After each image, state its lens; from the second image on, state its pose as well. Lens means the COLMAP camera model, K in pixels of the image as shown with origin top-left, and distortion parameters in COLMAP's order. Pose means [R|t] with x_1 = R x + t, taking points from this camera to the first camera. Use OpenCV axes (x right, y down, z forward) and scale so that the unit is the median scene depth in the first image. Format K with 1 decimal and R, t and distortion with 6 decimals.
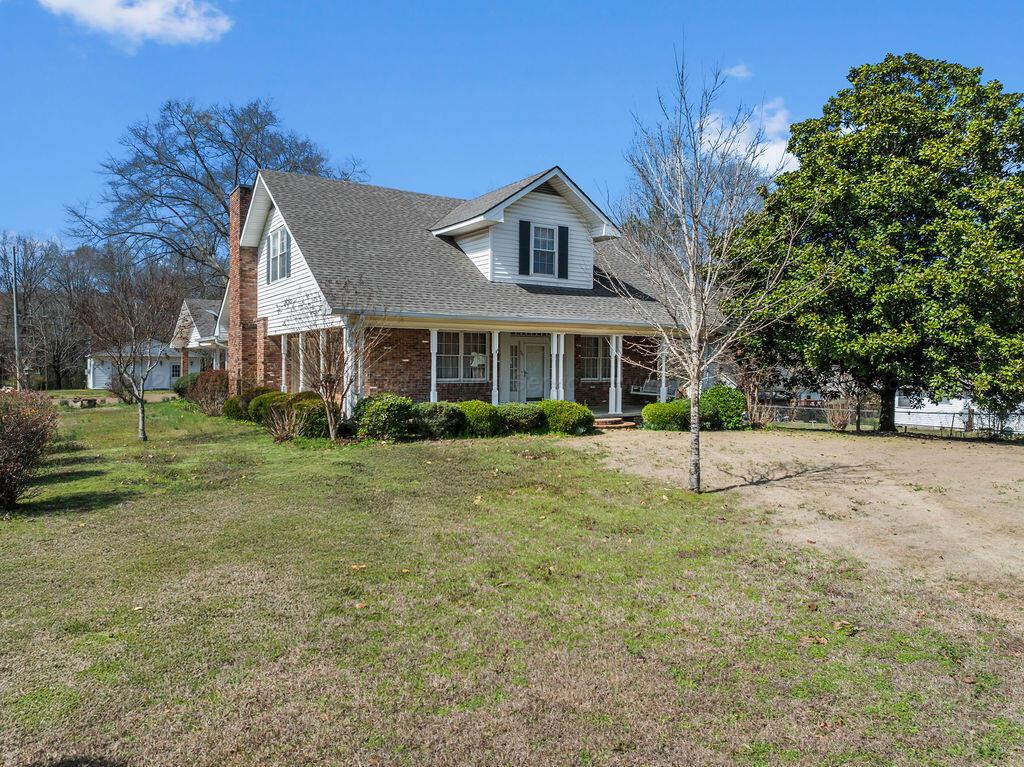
lens RADIAL K [[722.7, 0, 512.0], [0, 722.7, 383.5], [0, 0, 1]] dist [-0.063939, -0.000101]
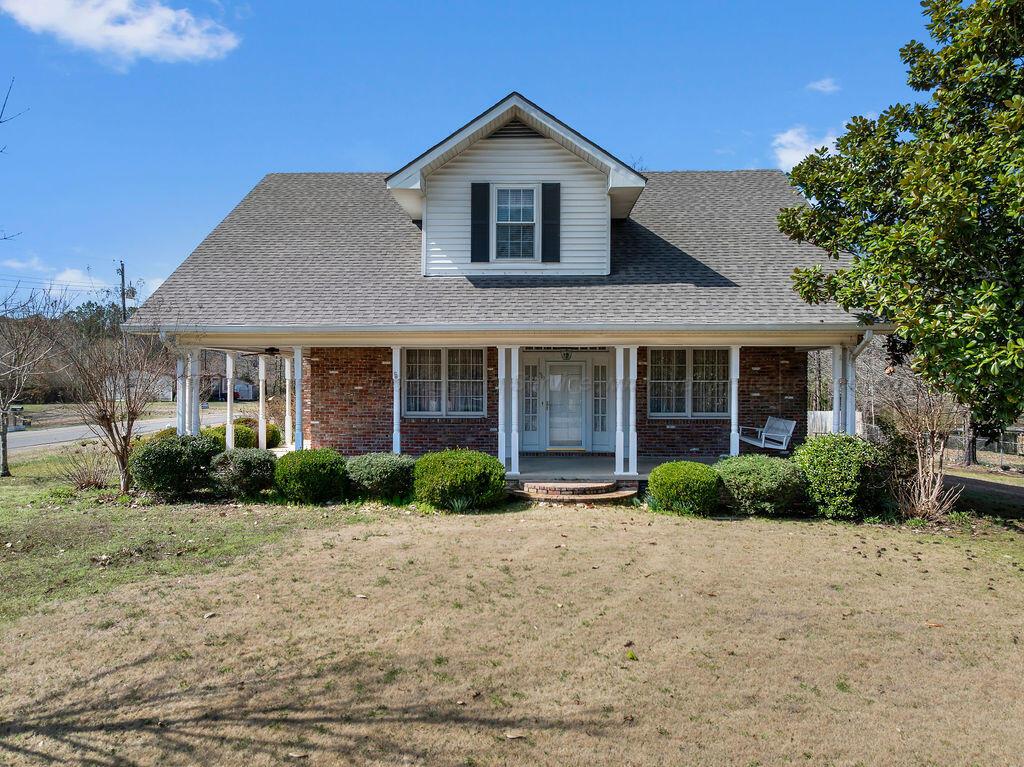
lens RADIAL K [[710.1, 0, 529.1], [0, 710.1, 381.3], [0, 0, 1]] dist [-0.039544, -0.001852]
pose [[0.832232, -0.005717, -0.554398, 0.424867], [-0.010723, 0.999594, -0.026405, -0.020989], [0.554324, 0.027920, 0.831832, 0.472469]]
